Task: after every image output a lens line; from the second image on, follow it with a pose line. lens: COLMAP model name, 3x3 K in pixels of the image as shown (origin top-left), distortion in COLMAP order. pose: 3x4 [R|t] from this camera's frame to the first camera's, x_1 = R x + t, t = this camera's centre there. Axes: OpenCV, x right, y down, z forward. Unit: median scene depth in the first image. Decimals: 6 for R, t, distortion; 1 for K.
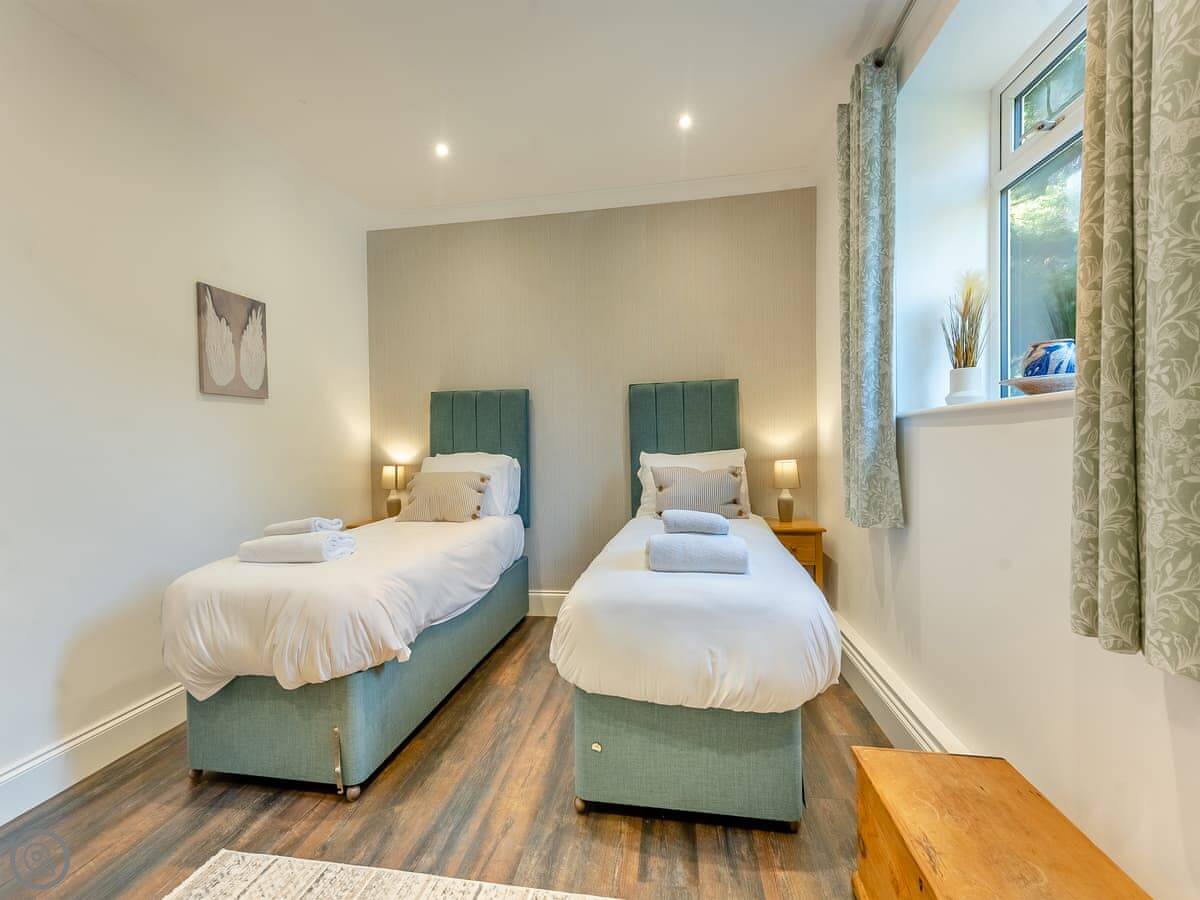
lens RADIAL K [[481.5, 0, 613.3], [0, 481.5, 448.5], [0, 0, 1]] dist [0.001358, 0.000323]
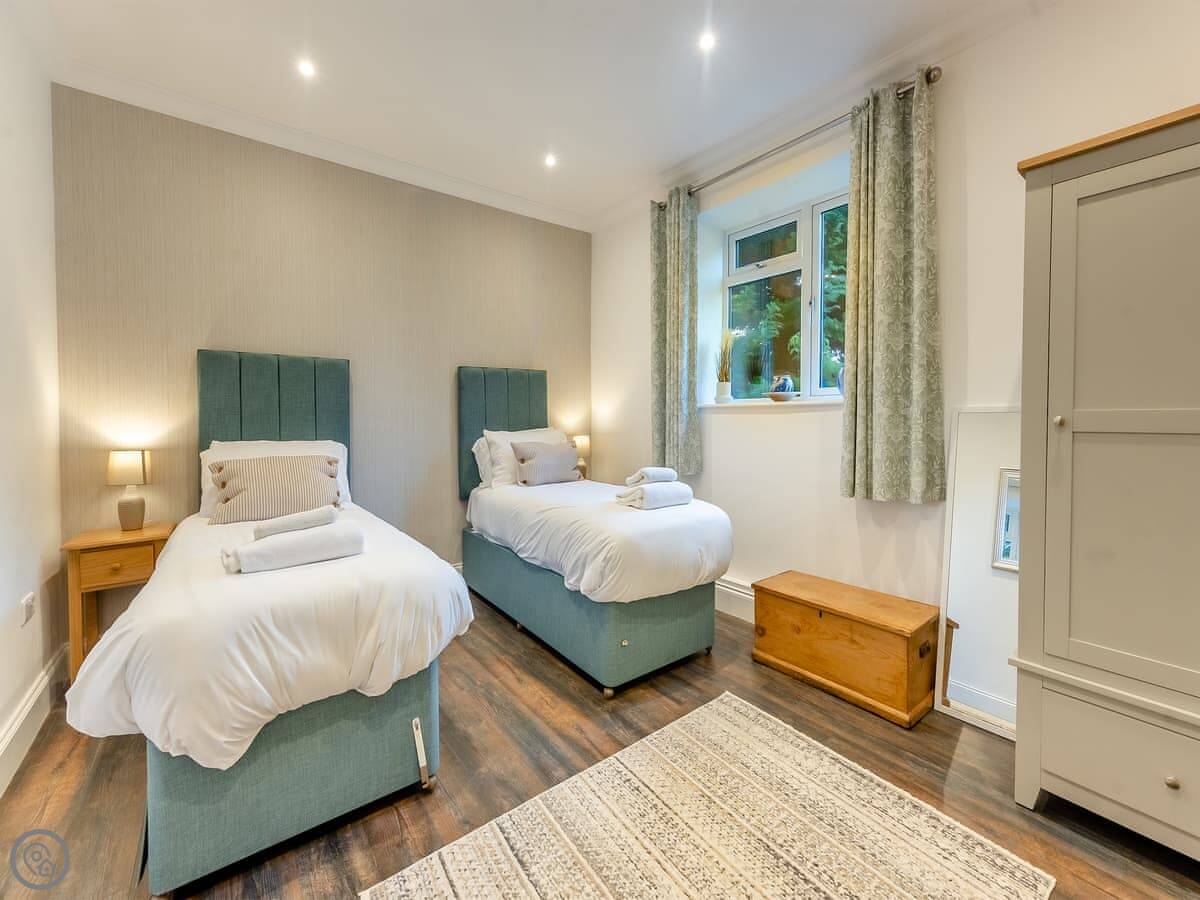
lens RADIAL K [[486.5, 0, 591.0], [0, 486.5, 427.7], [0, 0, 1]] dist [0.000764, -0.000031]
pose [[0.695192, 0.003877, 0.718813, -1.019915], [0.000134, 0.999985, -0.005522, 0.015121], [-0.718824, 0.003935, 0.695181, 0.097751]]
